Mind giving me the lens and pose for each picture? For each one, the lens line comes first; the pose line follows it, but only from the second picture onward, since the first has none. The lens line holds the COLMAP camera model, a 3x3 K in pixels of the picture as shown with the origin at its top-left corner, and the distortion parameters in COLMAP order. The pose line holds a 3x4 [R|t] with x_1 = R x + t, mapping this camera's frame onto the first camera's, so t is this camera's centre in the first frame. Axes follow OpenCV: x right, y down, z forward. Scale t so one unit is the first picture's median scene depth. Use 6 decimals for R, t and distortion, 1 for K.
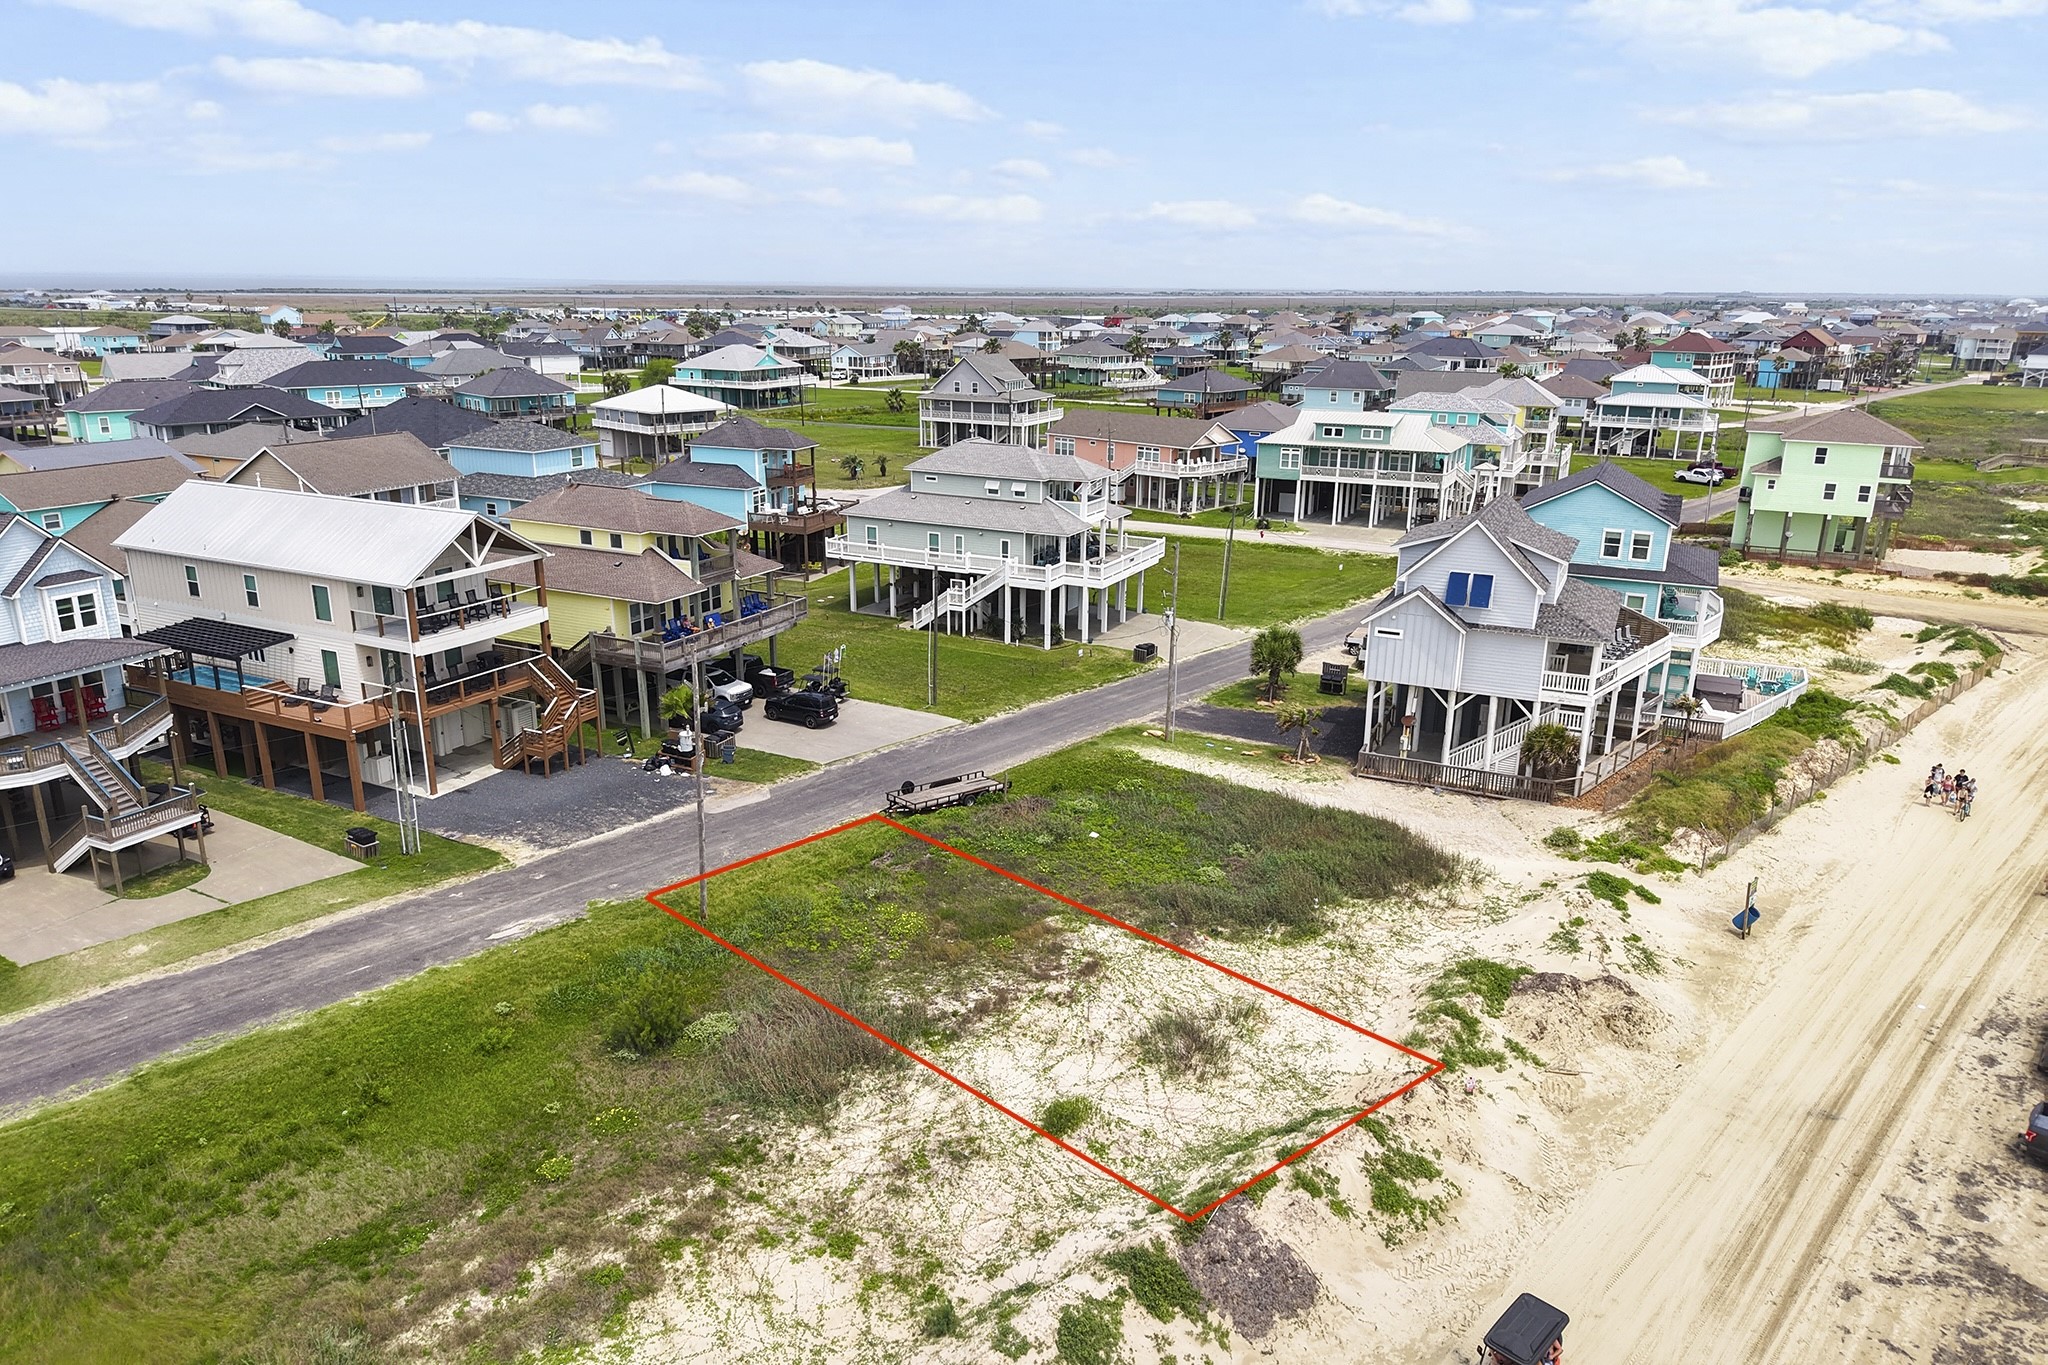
lens RADIAL K [[1372.8, 0, 1024.9], [0, 1372.8, 697.8], [0, 0, 1]] dist [0.028827, -0.027486]
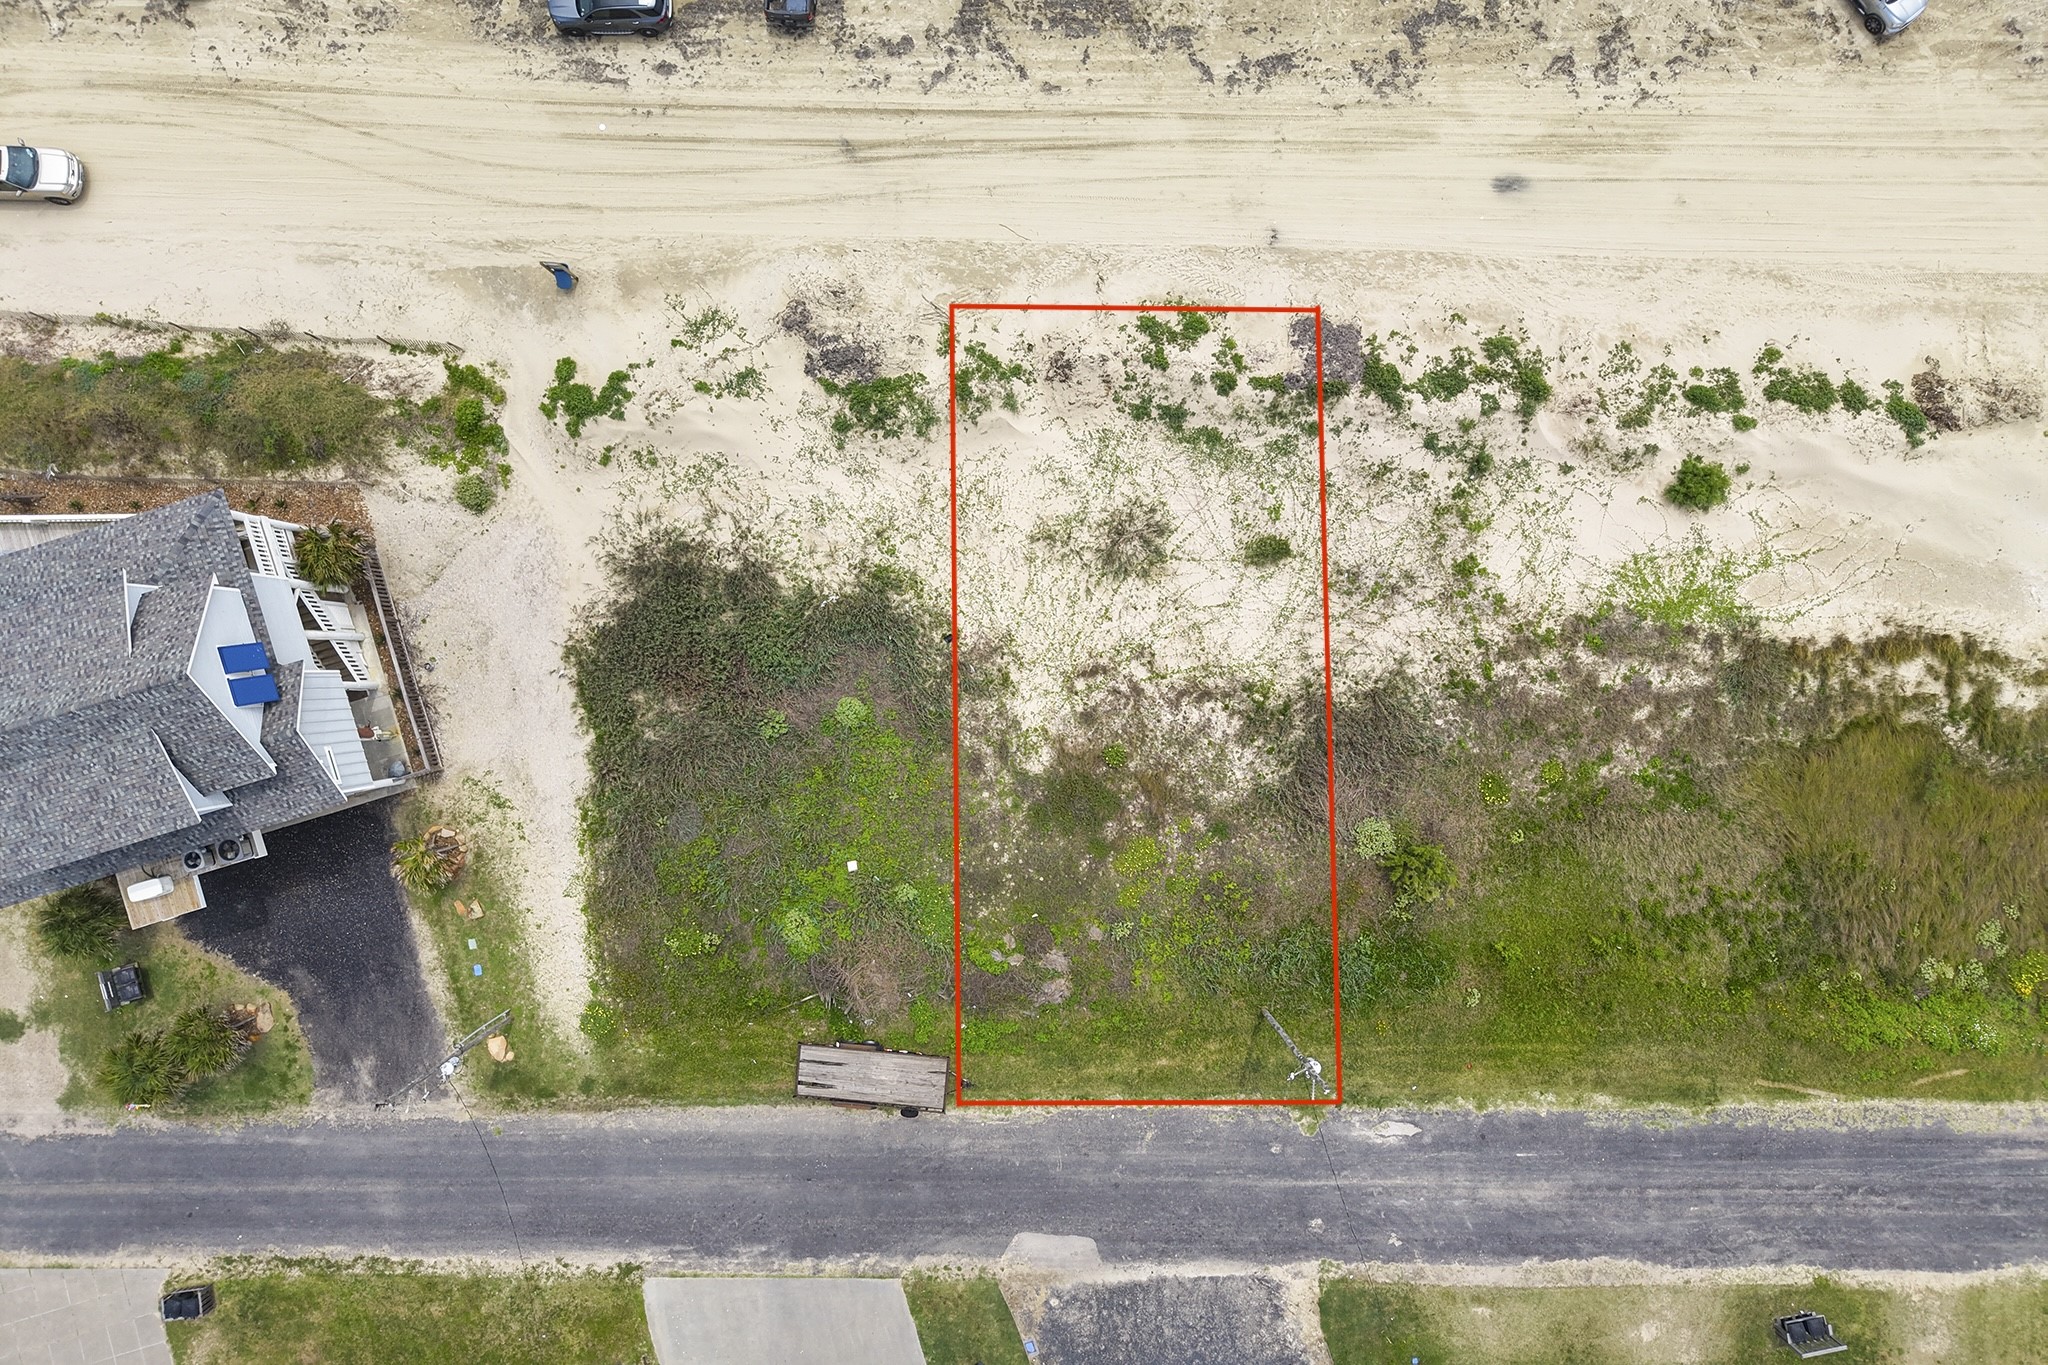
lens RADIAL K [[1372.8, 0, 1013.3], [0, 1372.8, 672.5], [0, 0, 1]] dist [0.028827, -0.027486]
pose [[-0.672406, -0.739926, -0.019494, 0.105451], [0.193333, -0.200992, 0.960325, -0.831225], [-0.714488, 0.641959, 0.278200, 0.684584]]
